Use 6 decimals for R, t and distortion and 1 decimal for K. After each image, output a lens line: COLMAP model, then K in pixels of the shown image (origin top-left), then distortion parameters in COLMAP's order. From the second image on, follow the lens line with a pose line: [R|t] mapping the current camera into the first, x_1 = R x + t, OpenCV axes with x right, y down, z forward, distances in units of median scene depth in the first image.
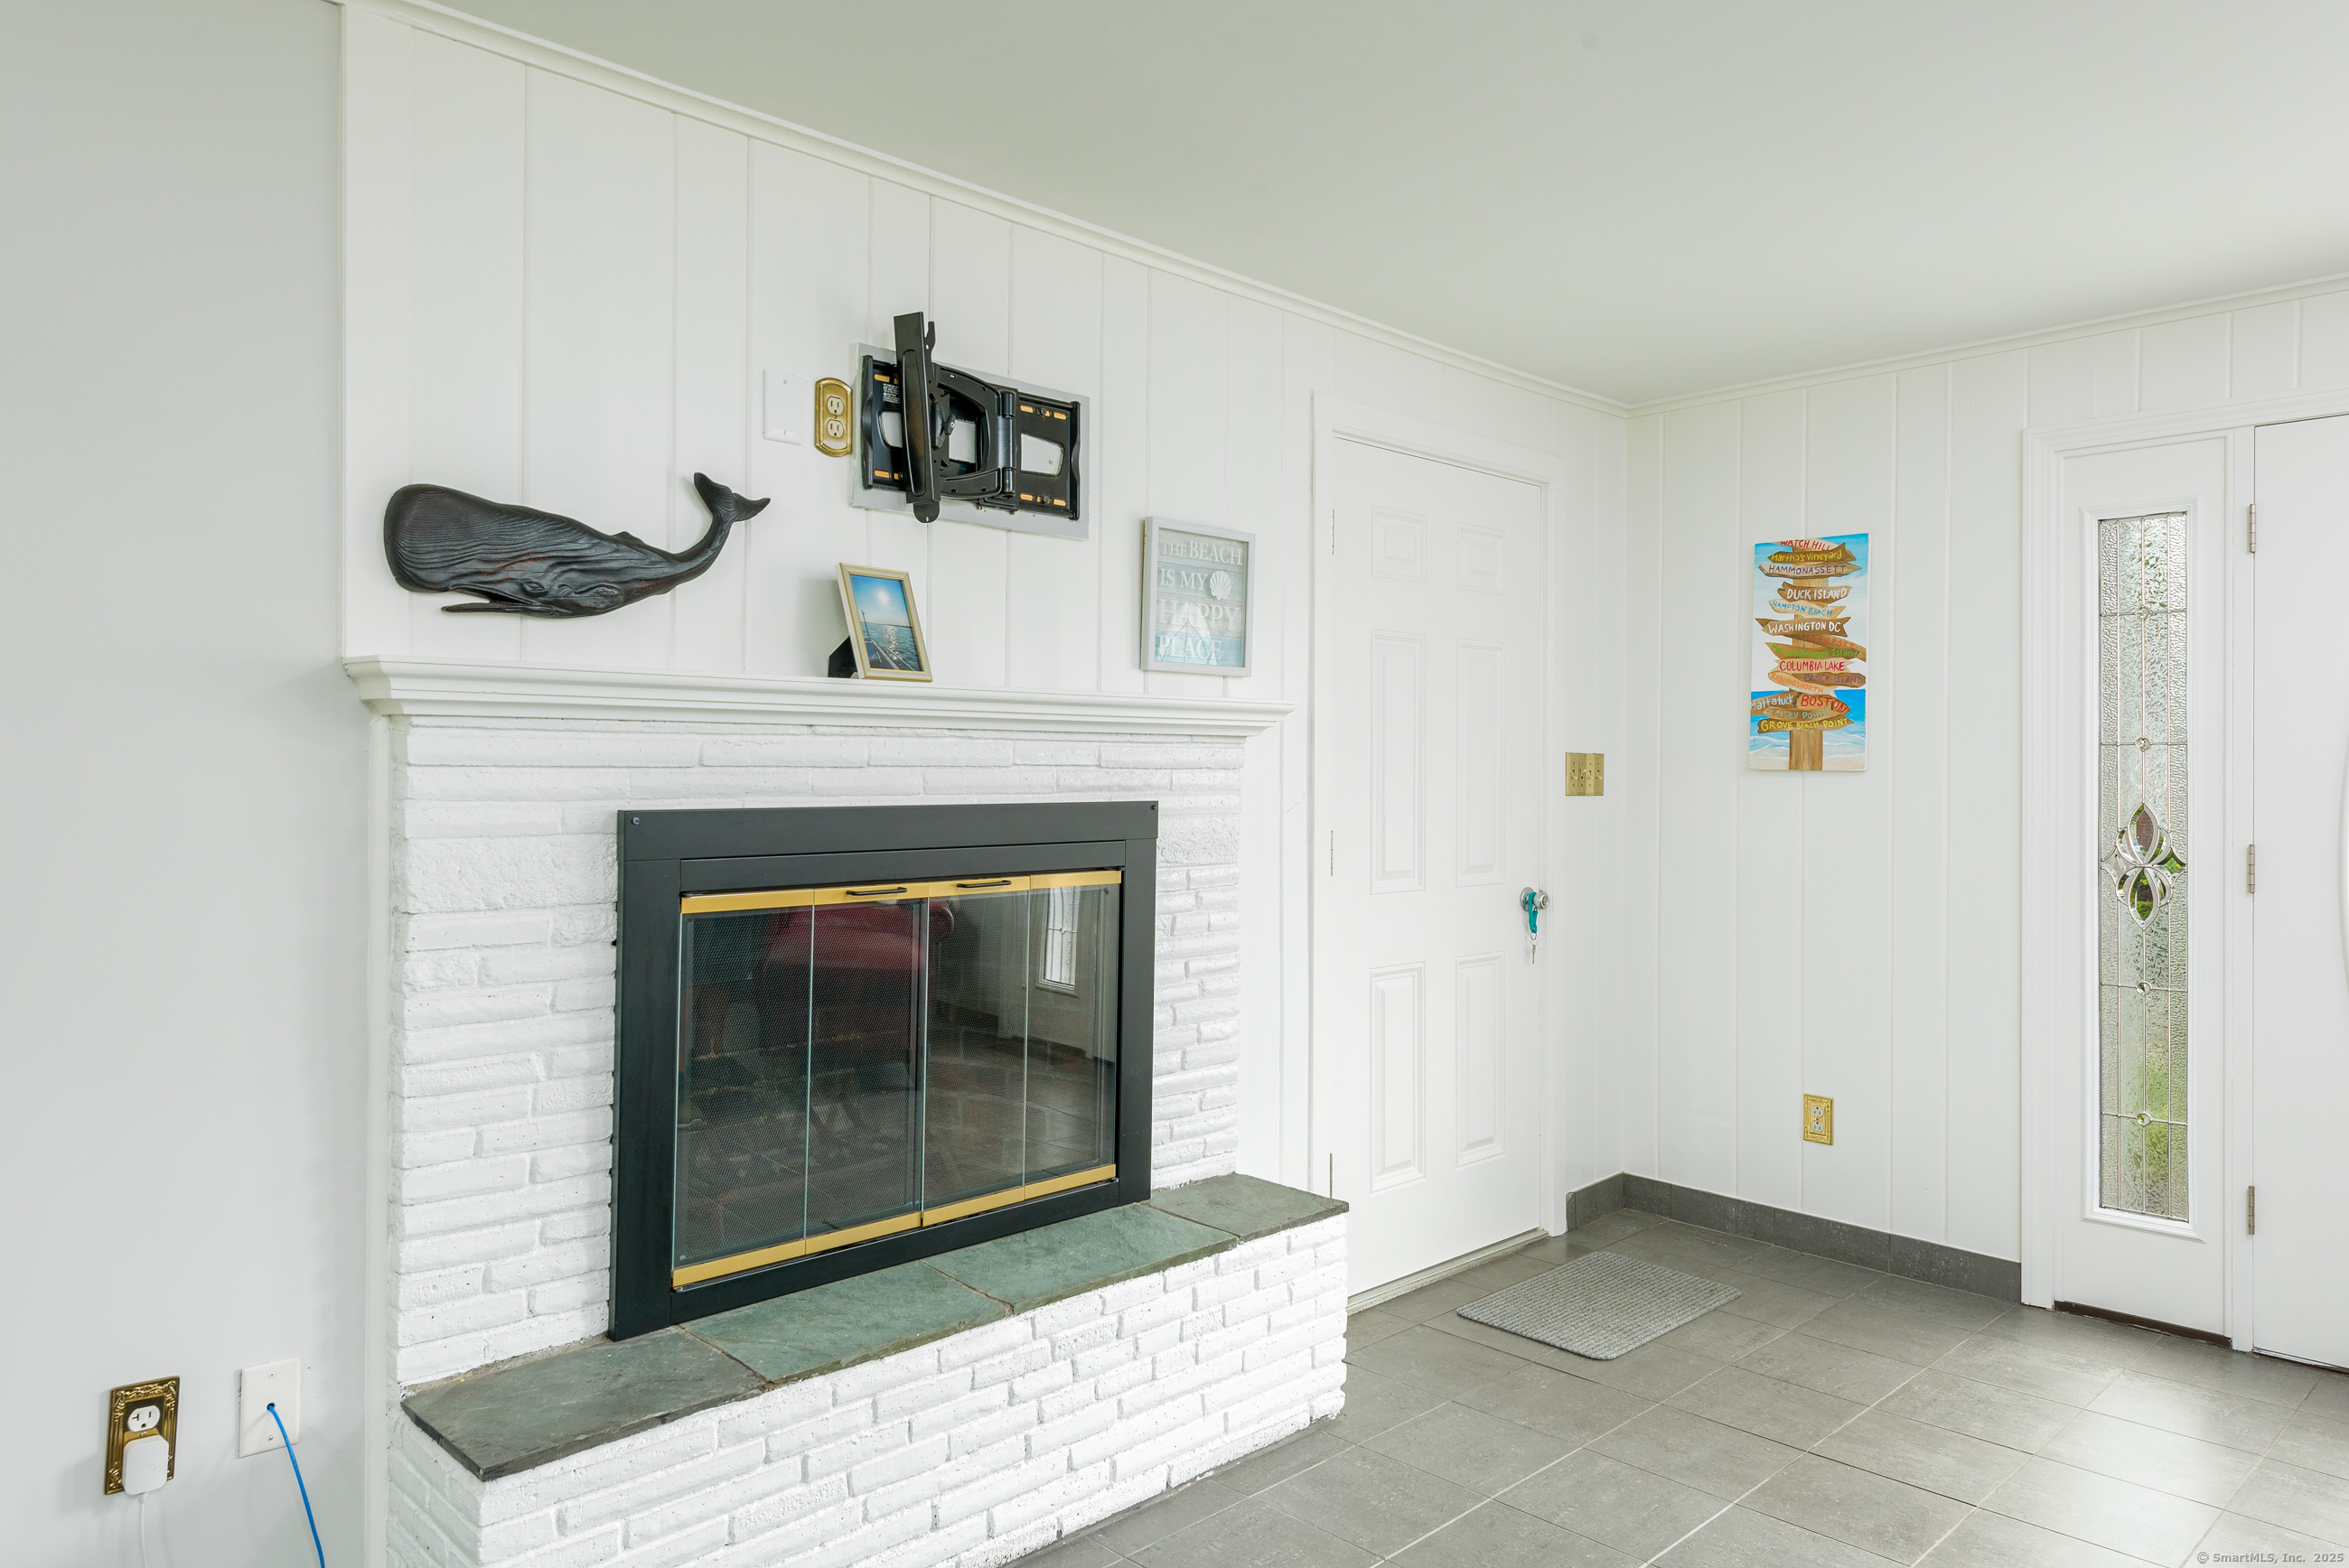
lens RADIAL K [[1524.1, 0, 1171.0], [0, 1524.1, 777.1], [0, 0, 1]] dist [-0.006990, -0.010084]
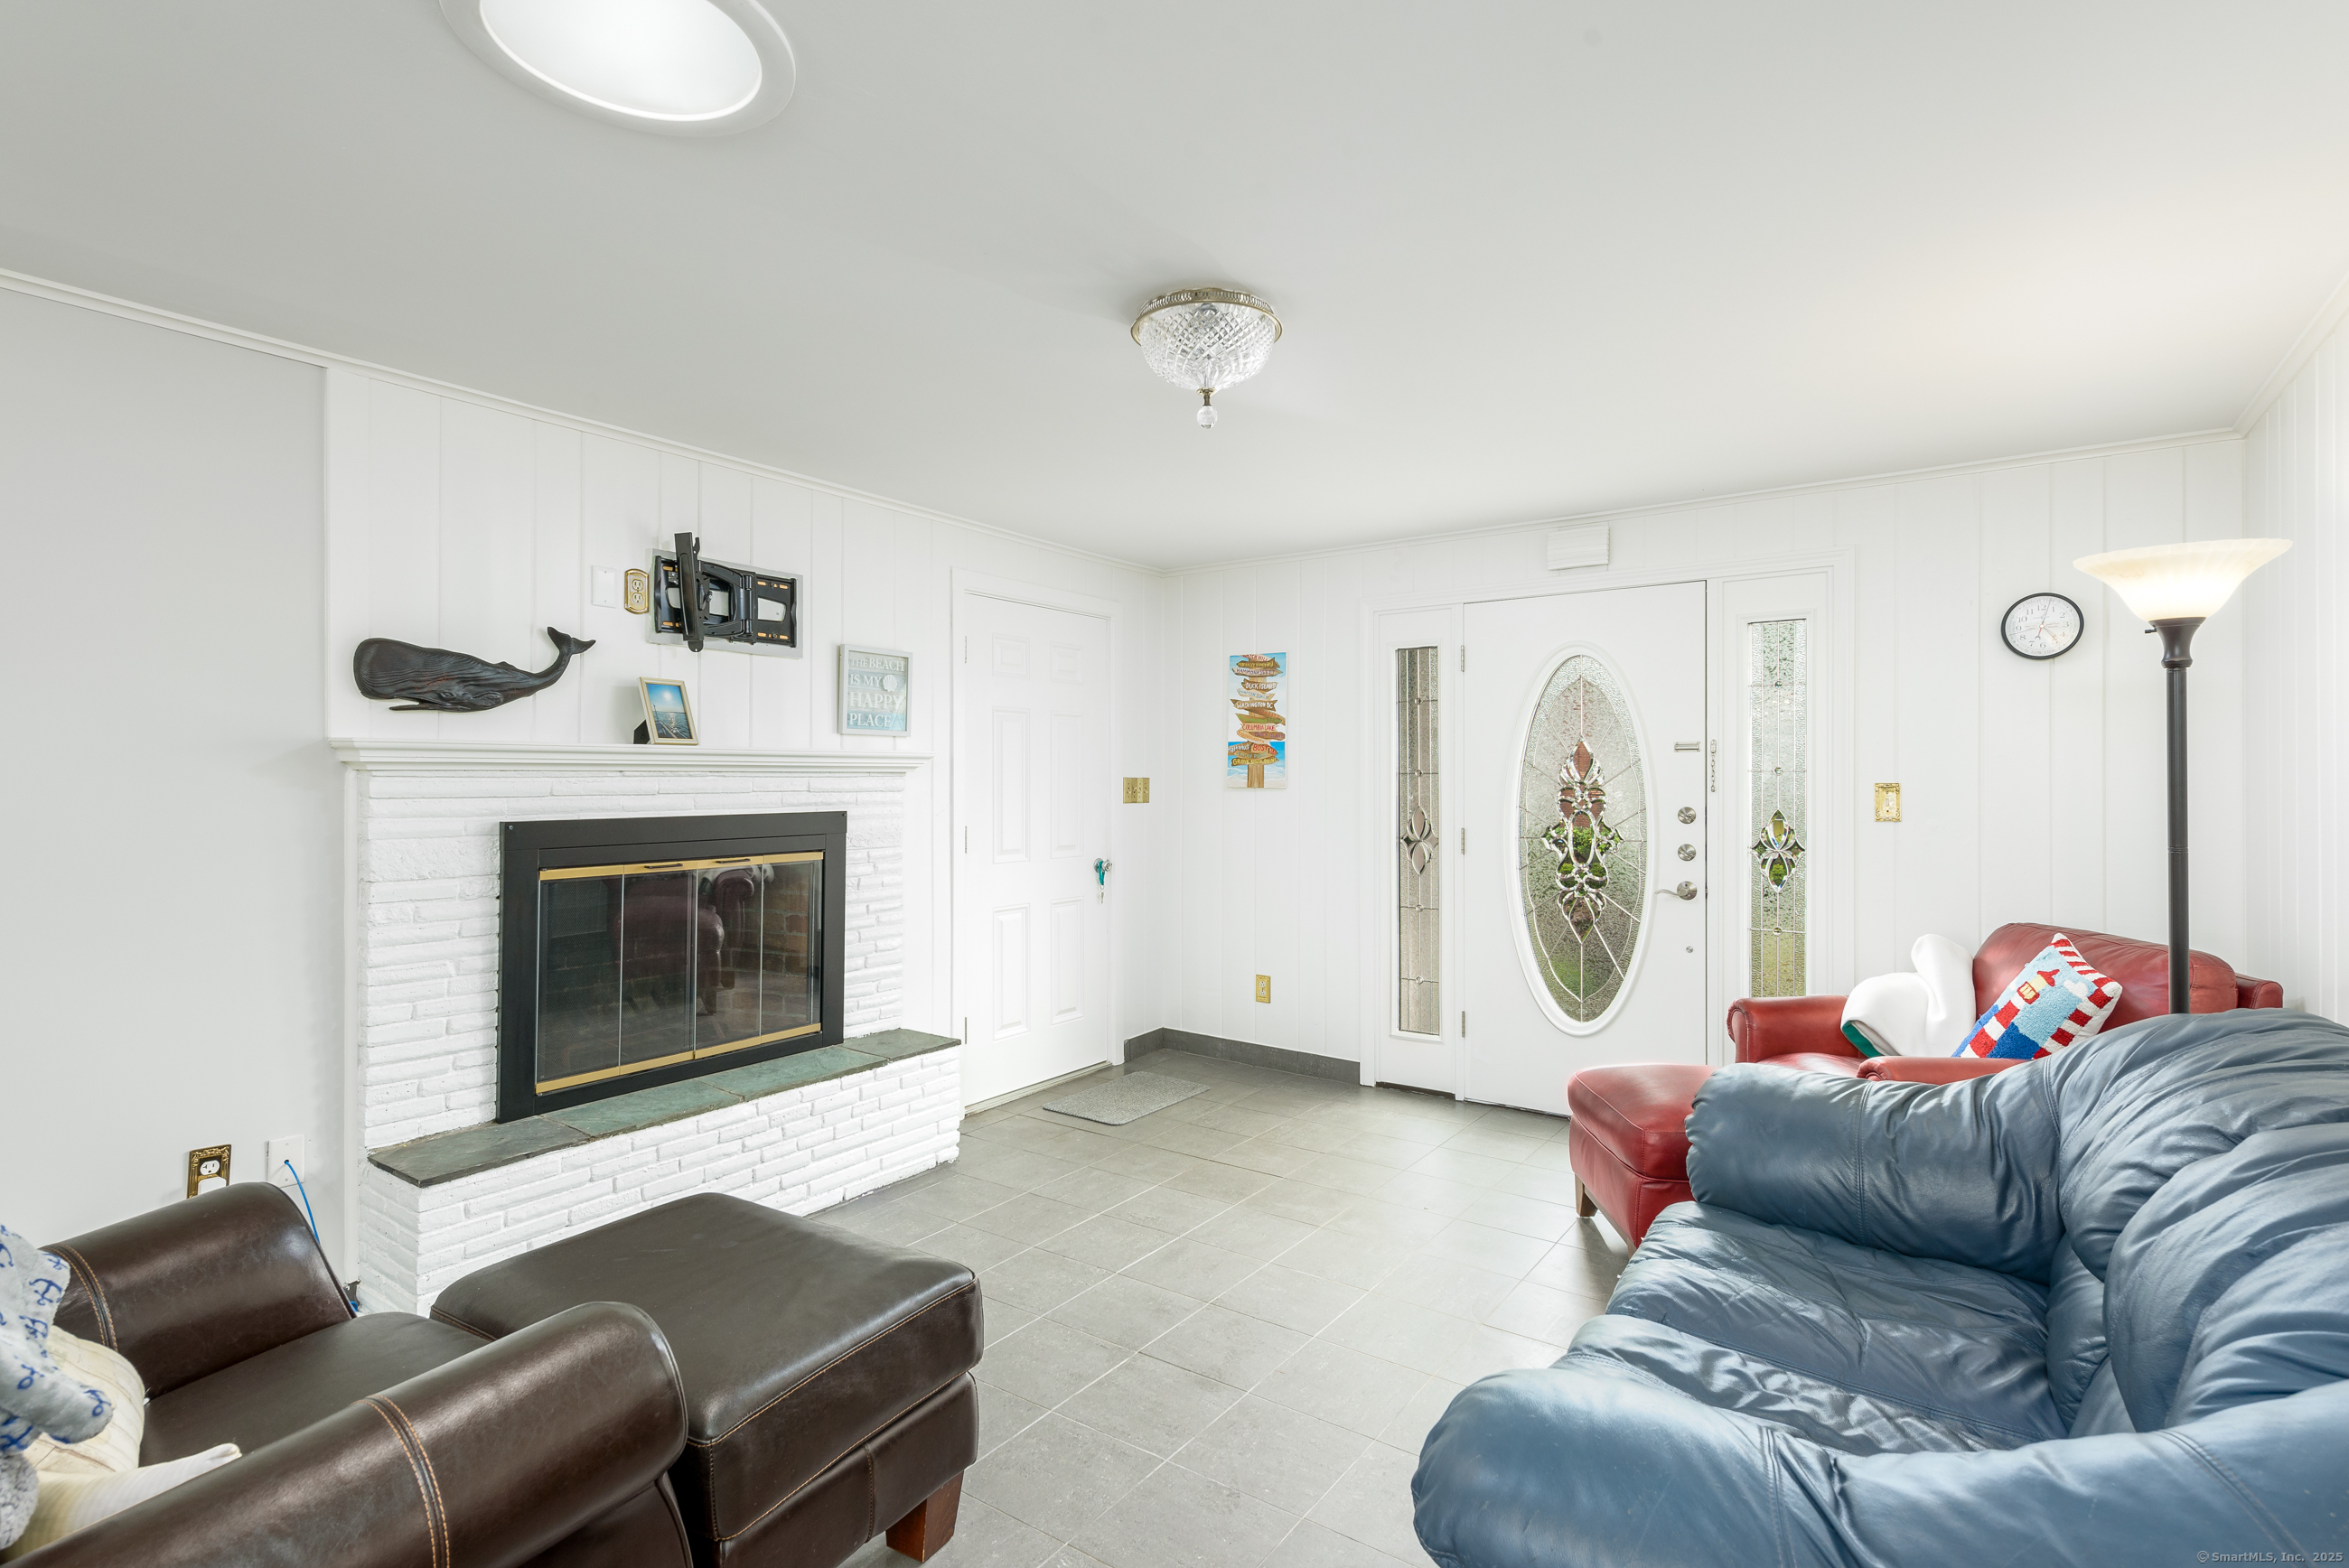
lens RADIAL K [[1109.4, 0, 1182.6], [0, 1109.4, 782.4], [0, 0, 1]] dist [-0.016052, -0.000323]
pose [[0.980824, -0.004596, 0.194841, 0.131119], [0.004635, 0.999989, 0.000259, -0.016521], [-0.194841, 0.000649, 0.980835, -0.325469]]
